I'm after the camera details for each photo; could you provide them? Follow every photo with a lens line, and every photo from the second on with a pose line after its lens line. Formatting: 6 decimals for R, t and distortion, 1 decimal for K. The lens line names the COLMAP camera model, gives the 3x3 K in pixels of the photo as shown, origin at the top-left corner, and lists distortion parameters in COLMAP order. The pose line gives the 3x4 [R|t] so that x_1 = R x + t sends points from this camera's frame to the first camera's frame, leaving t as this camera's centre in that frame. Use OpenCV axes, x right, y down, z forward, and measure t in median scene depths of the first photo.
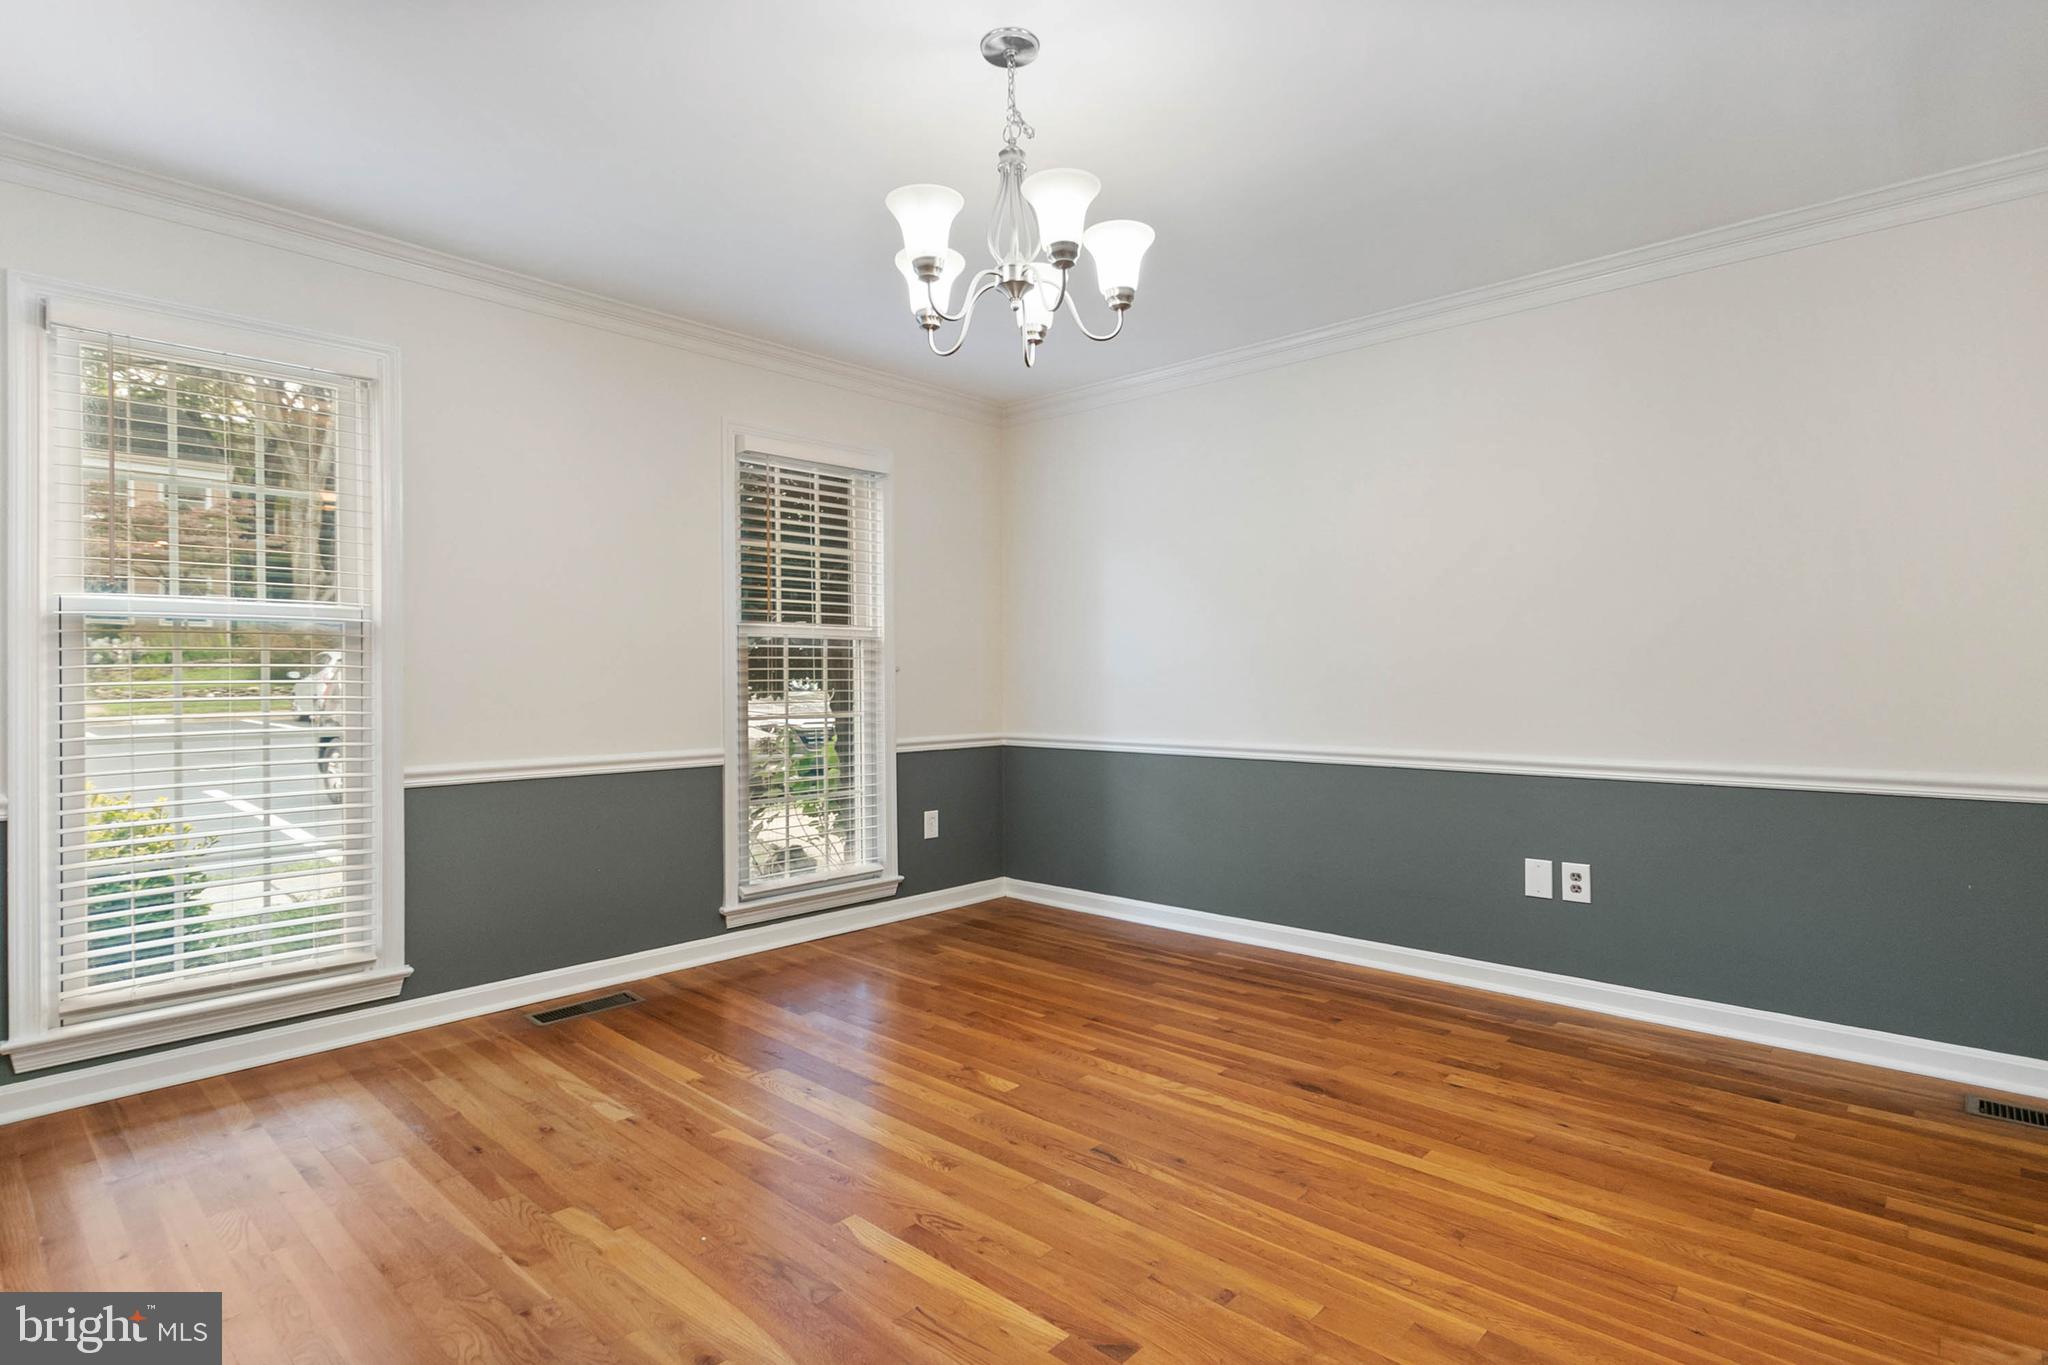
lens RADIAL K [[961.7, 0, 1014.8], [0, 961.7, 675.6], [0, 0, 1]] dist [0.000435, -0.000581]
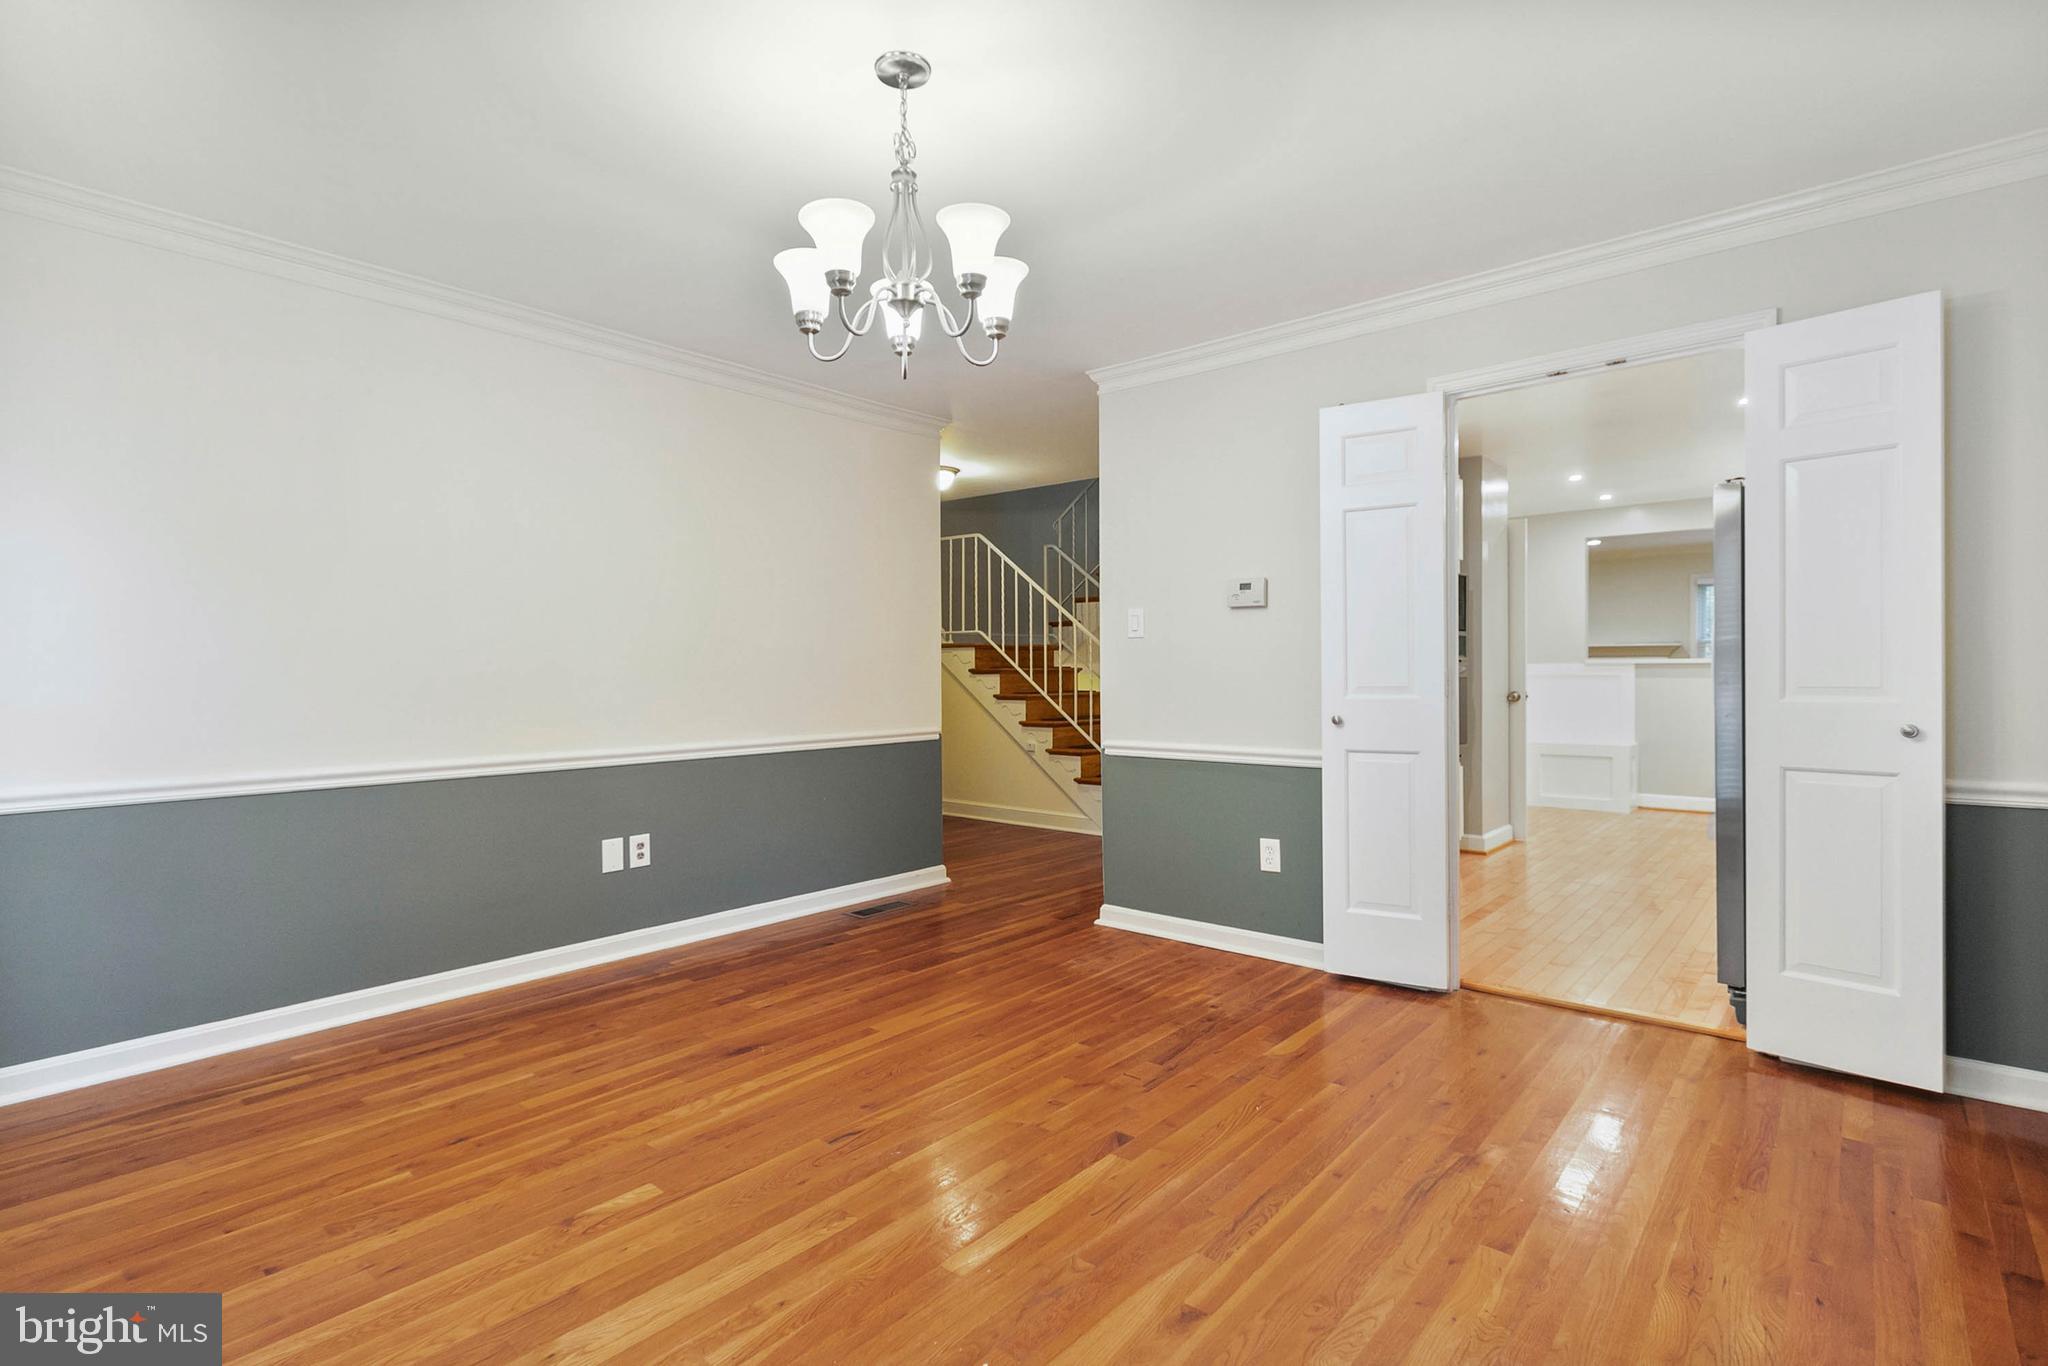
lens RADIAL K [[961.7, 0, 1014.8], [0, 961.7, 676.1], [0, 0, 1]] dist [0.000435, -0.000581]
pose [[0.009047, -0.001447, 0.999958, -0.713301], [0.005172, 0.999986, 0.001400, -0.003159], [-0.999946, 0.005159, 0.009054, 0.601442]]
